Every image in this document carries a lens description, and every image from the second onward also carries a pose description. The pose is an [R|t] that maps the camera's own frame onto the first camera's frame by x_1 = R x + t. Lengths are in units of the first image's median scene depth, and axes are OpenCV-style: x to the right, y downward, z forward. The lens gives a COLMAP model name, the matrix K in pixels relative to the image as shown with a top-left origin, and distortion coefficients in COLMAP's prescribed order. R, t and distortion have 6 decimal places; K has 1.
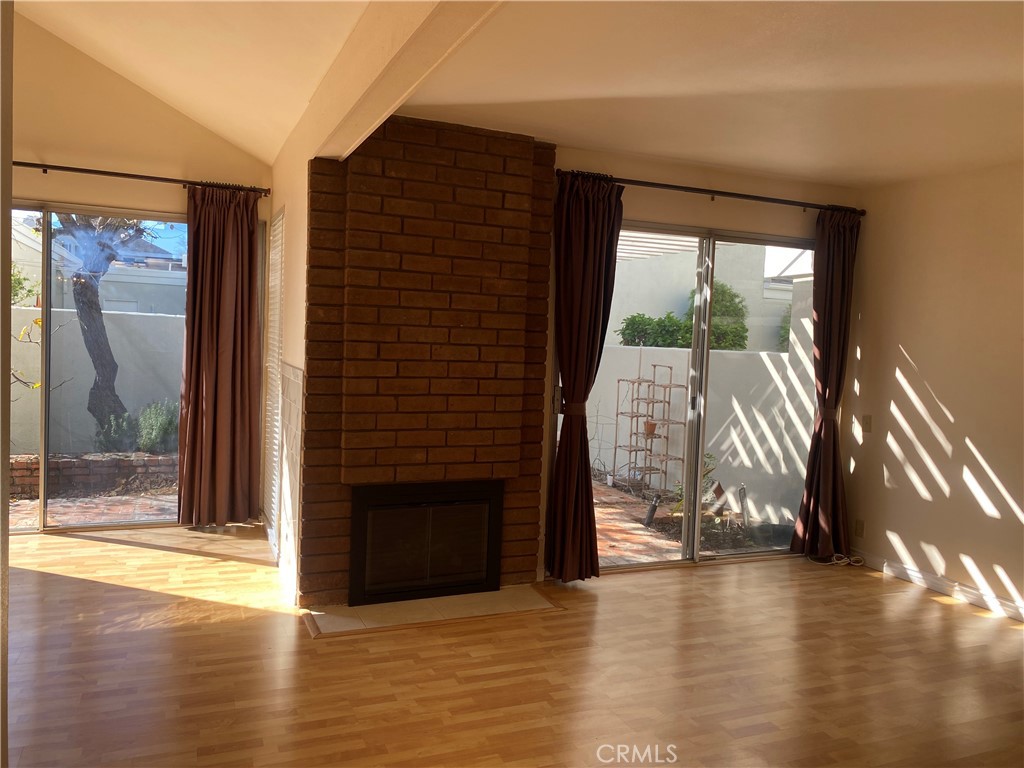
lens RADIAL K [[777.3, 0, 508.4], [0, 777.3, 376.7], [0, 0, 1]] dist [0.038224, -0.060279]
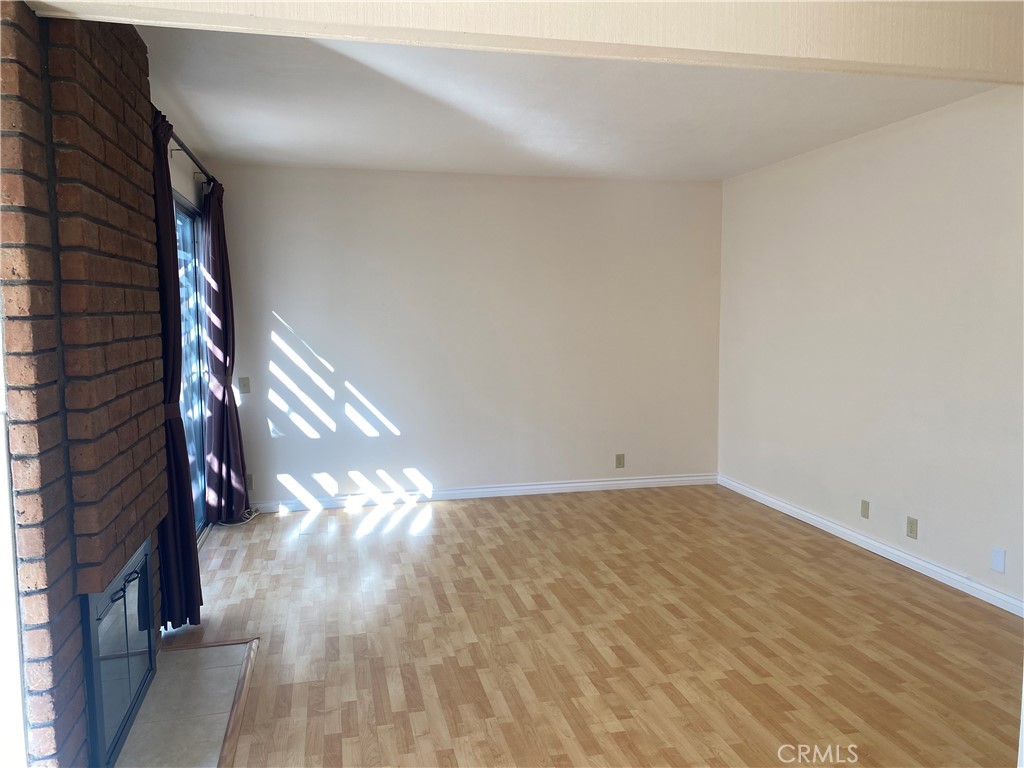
lens RADIAL K [[777.3, 0, 527.8], [0, 777.3, 370.1], [0, 0, 1]] dist [0.038224, -0.060279]
pose [[0.153542, -0.116853, 0.981209, -0.671505], [0.063925, 0.992078, 0.108145, -0.064568], [-0.986072, 0.046119, 0.159795, 0.548495]]
